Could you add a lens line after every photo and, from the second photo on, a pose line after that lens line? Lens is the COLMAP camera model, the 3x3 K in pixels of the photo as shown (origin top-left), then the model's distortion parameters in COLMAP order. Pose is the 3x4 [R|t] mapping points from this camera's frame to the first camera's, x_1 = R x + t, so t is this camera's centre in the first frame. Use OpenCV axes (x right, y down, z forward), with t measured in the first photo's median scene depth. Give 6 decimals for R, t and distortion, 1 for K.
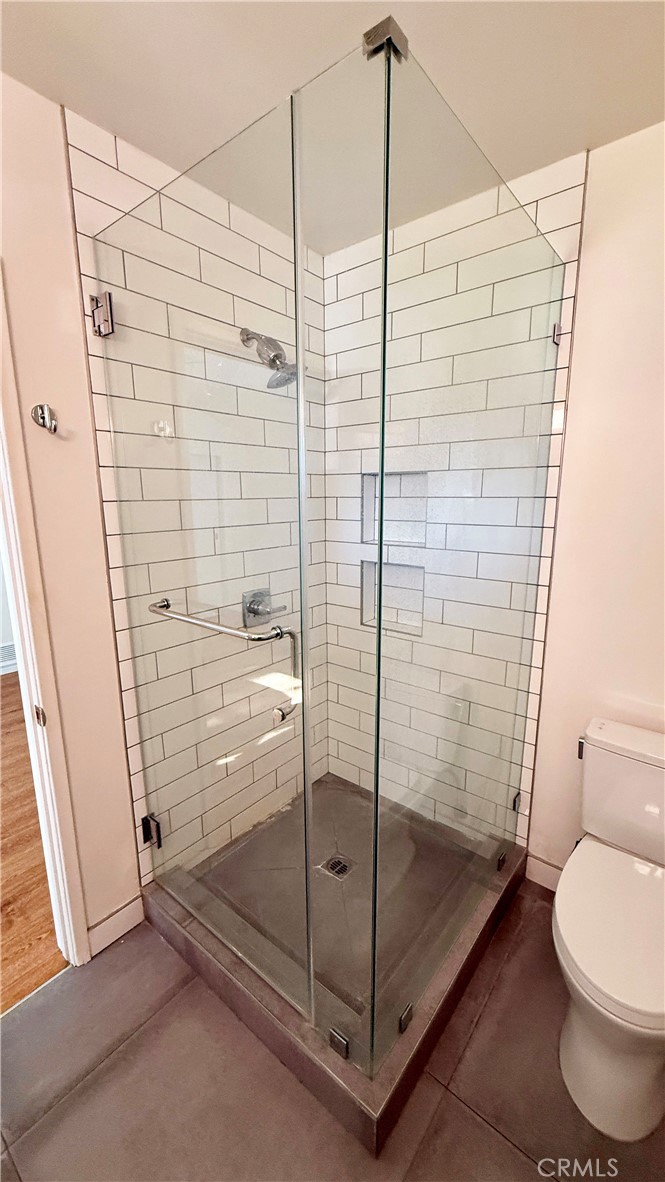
lens RADIAL K [[474.1, 0, 336.2], [0, 474.1, 590.1], [0, 0, 1]] dist [-0.002264, -0.000080]
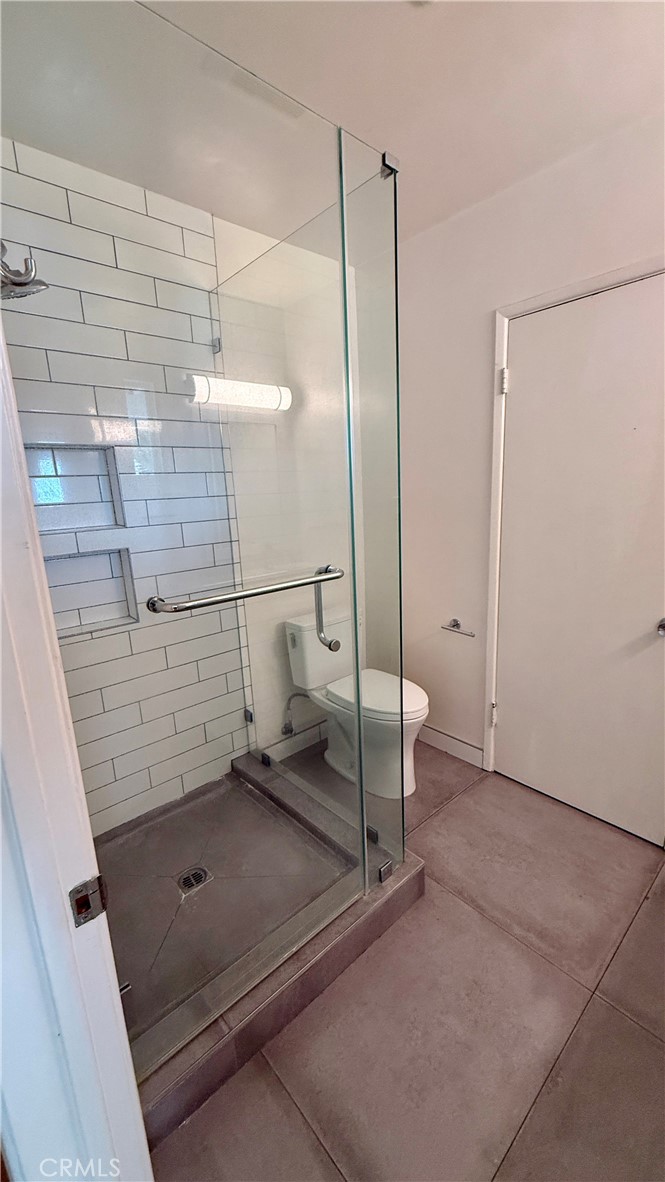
lens RADIAL K [[474.1, 0, 331.4], [0, 474.1, 593.2], [0, 0, 1]] dist [-0.002264, -0.000080]
pose [[0.153570, -0.217316, 0.963945, -0.868735], [0.238494, 0.954829, 0.177265, -0.042964], [-0.958925, 0.202673, 0.198462, 0.559509]]
